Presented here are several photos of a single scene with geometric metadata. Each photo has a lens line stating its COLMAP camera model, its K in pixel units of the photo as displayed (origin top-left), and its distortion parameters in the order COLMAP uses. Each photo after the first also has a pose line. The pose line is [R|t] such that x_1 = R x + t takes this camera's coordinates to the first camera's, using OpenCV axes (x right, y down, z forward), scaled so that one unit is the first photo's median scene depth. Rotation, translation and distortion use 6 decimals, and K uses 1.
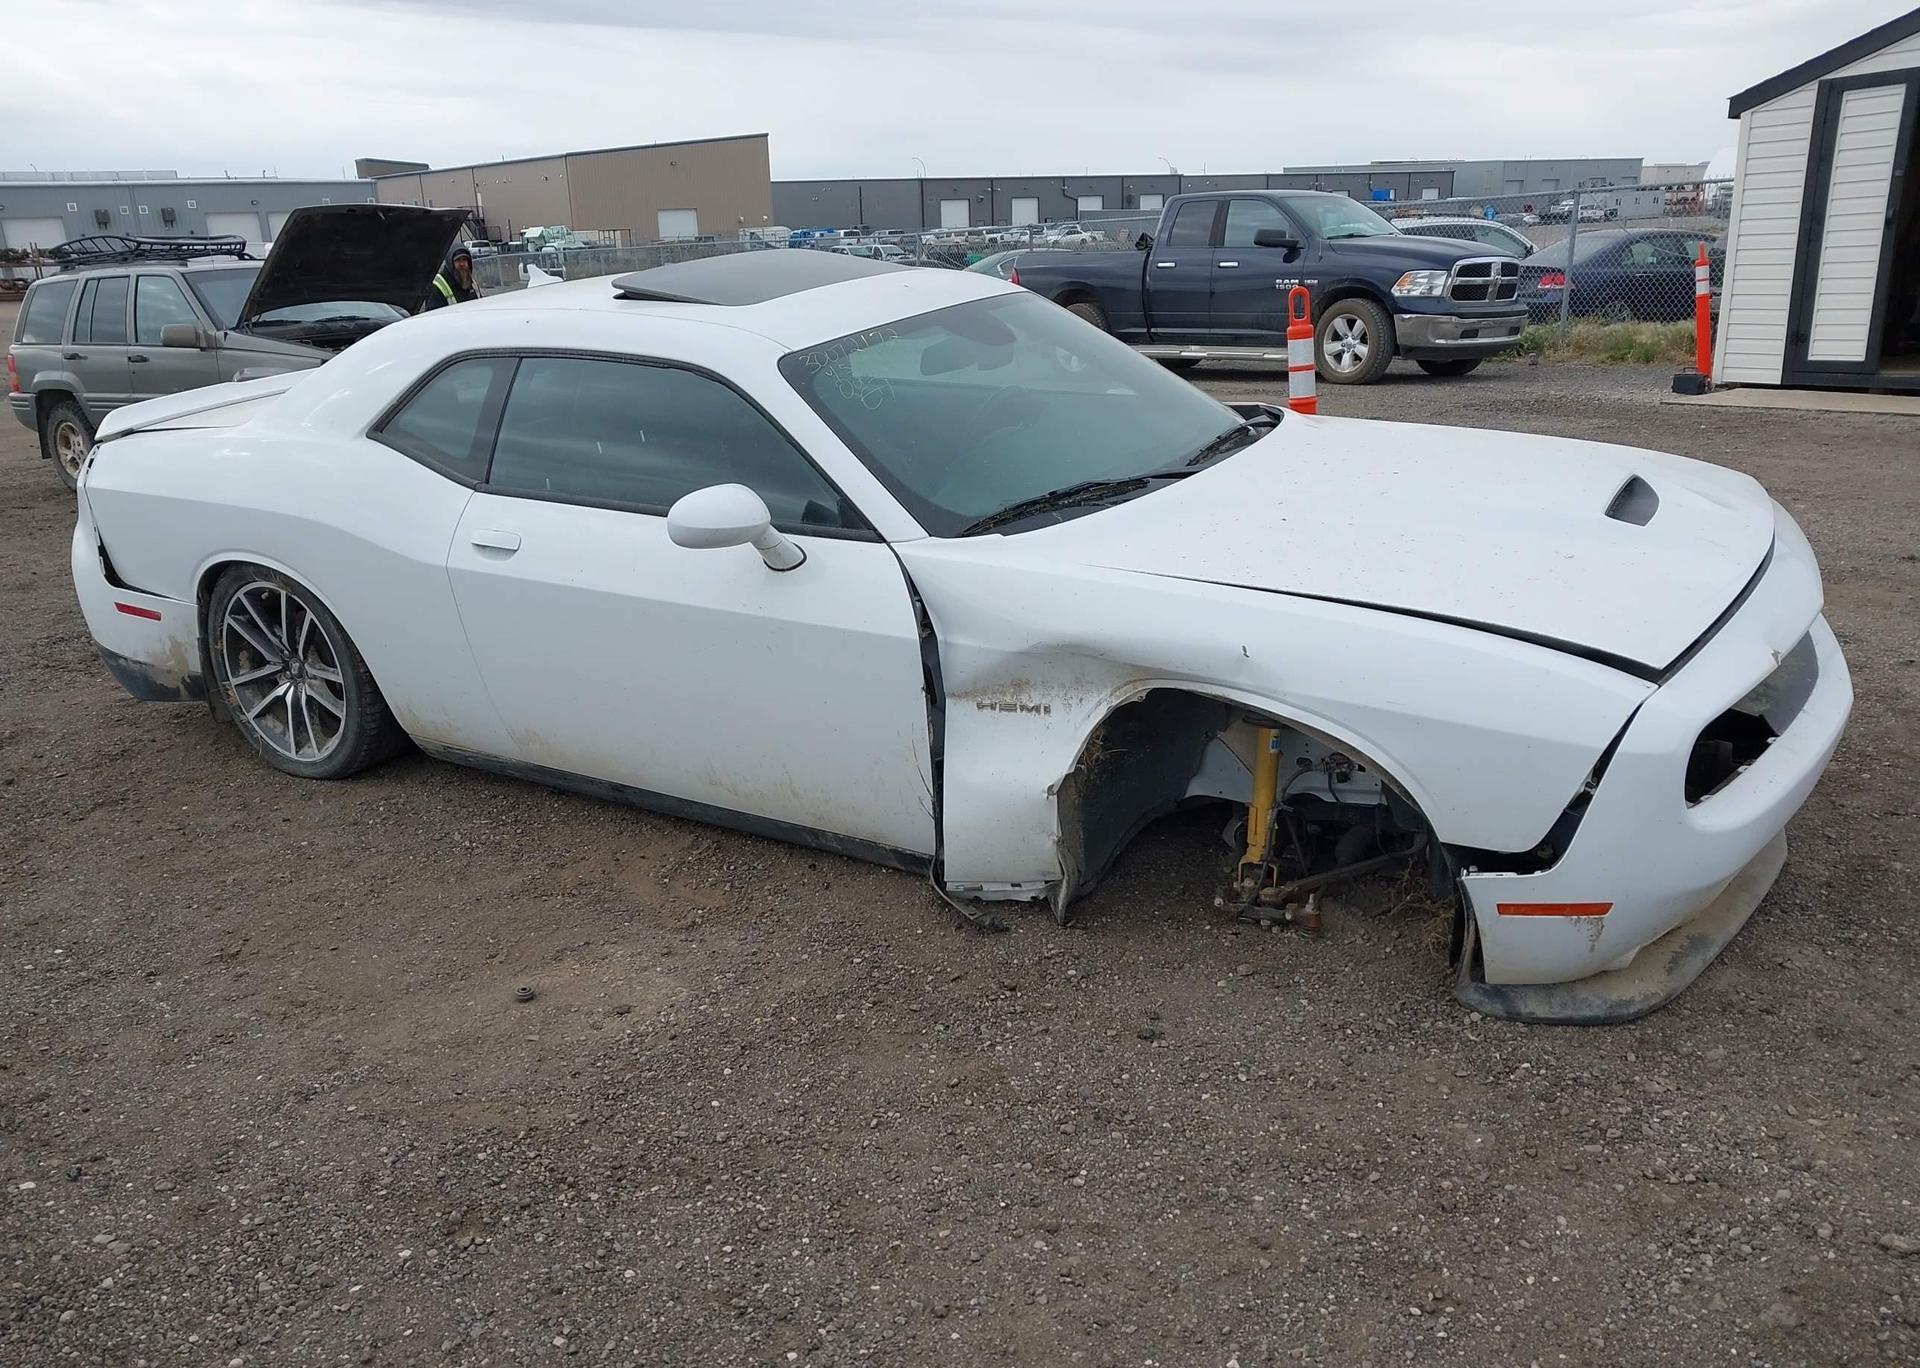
lens RADIAL K [[1529.6, 0, 934.3], [0, 1529.6, 685.4], [0, 0, 1]] dist [0.037817, -0.035168]
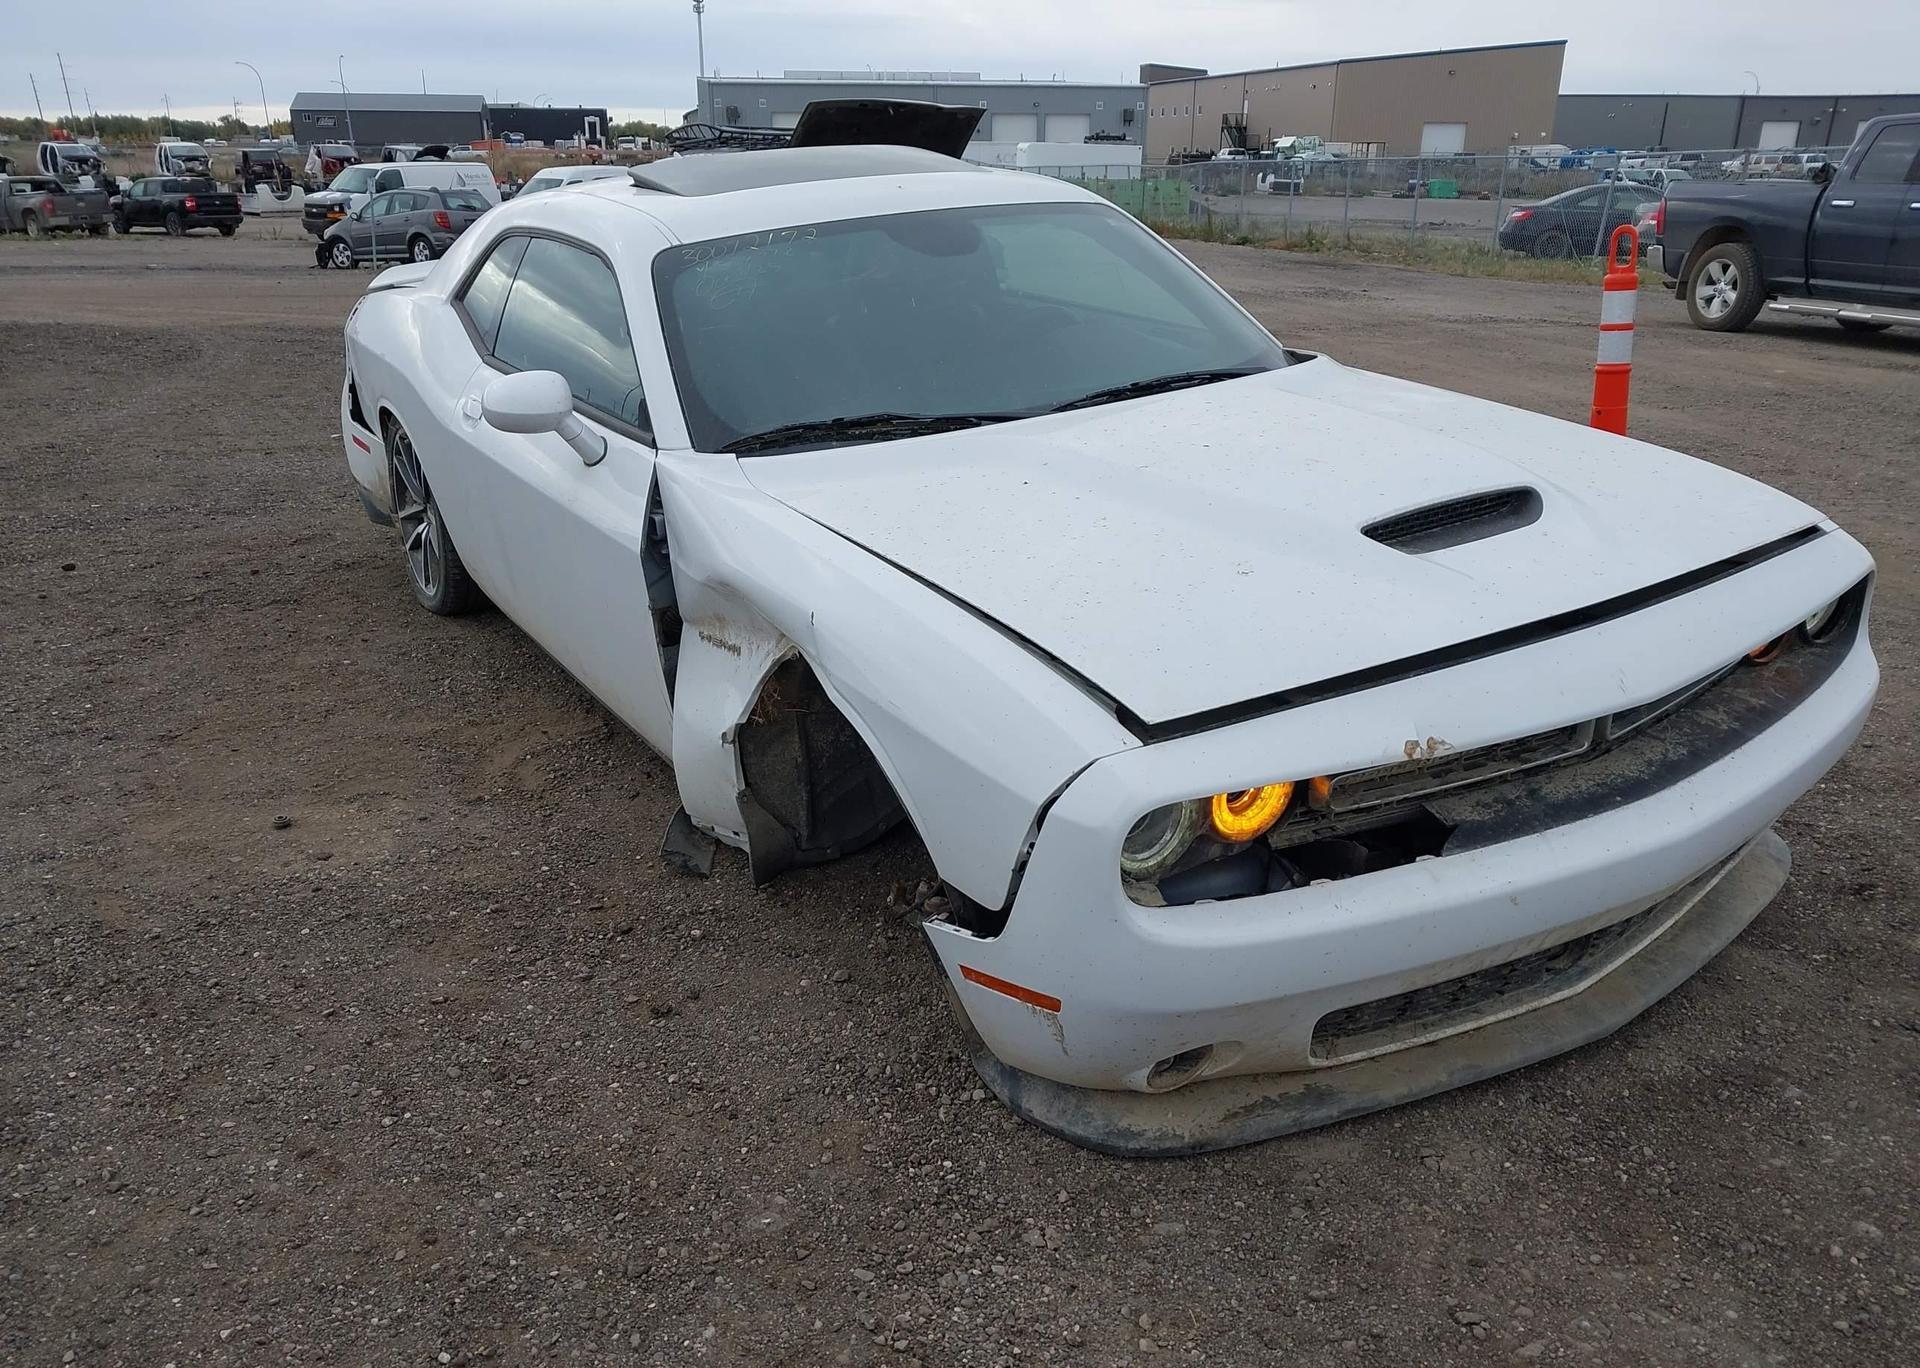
lens RADIAL K [[1529.6, 0, 937.9], [0, 1529.6, 700.2], [0, 0, 1]] dist [0.037817, -0.035168]
pose [[0.887948, 0.192067, -0.417922, 0.377816], [-0.166553, 0.981241, 0.097085, -0.042728], [0.428729, -0.016600, 0.903281, 0.144250]]
